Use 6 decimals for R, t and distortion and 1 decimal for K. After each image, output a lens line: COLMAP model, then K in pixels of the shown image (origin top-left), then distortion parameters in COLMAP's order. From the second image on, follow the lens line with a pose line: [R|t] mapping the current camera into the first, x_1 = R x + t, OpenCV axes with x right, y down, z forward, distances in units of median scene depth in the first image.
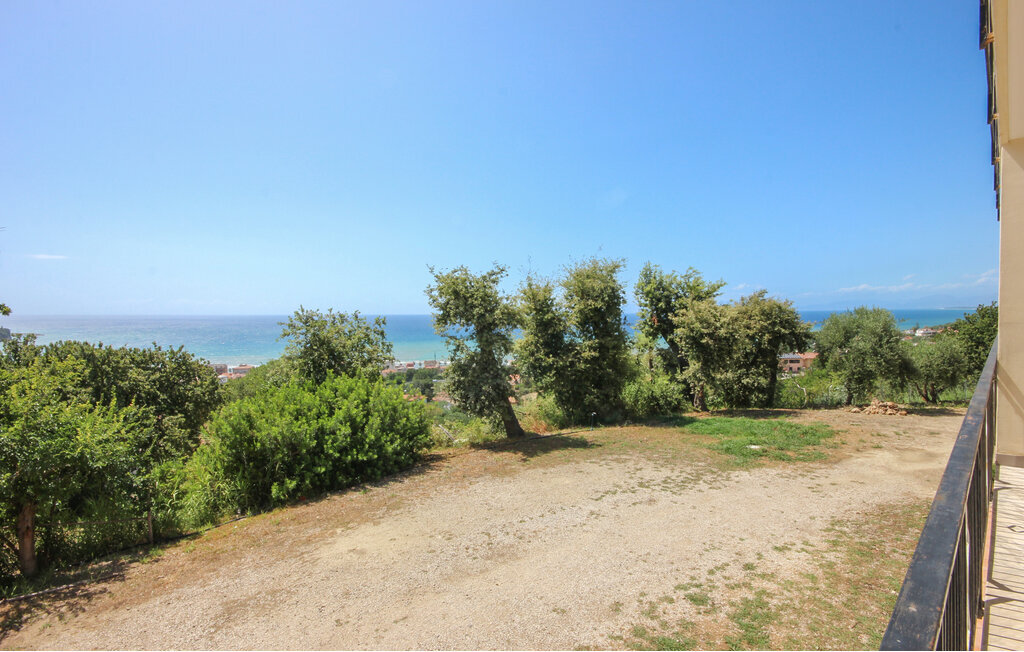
lens RADIAL K [[476.6, 0, 498.7], [0, 476.6, 322.6], [0, 0, 1]] dist [-0.011182, -0.004756]
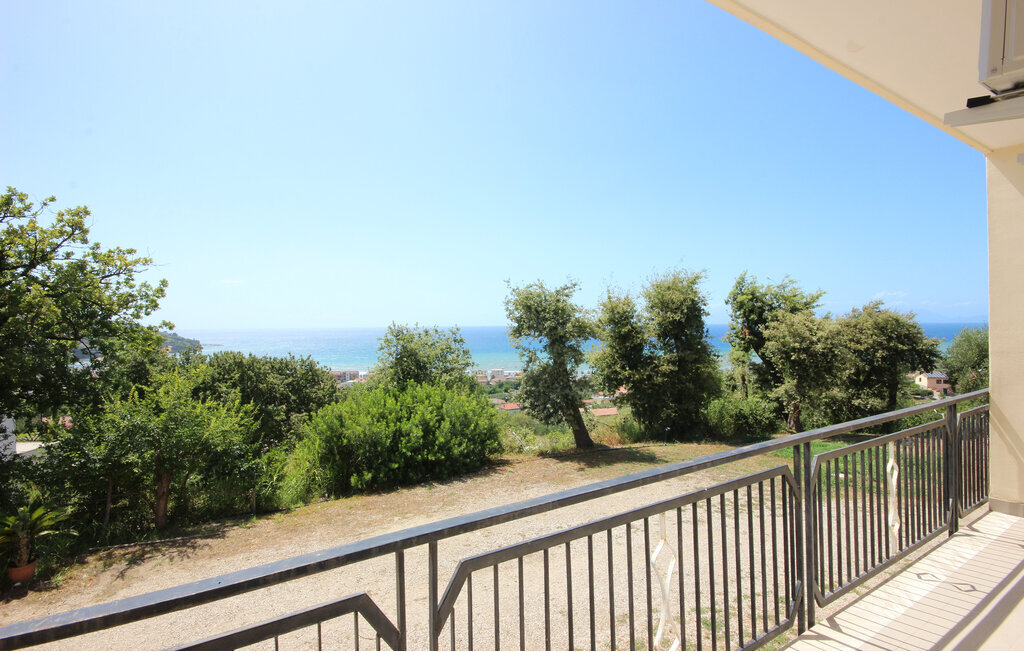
lens RADIAL K [[476.6, 0, 507.1], [0, 476.6, 348.9], [0, 0, 1]] dist [-0.011182, -0.004756]
pose [[0.970874, 0.012357, -0.239271, 0.120340], [-0.002795, 0.999185, 0.040263, -0.013217], [0.239574, -0.038422, 0.970118, -0.026546]]
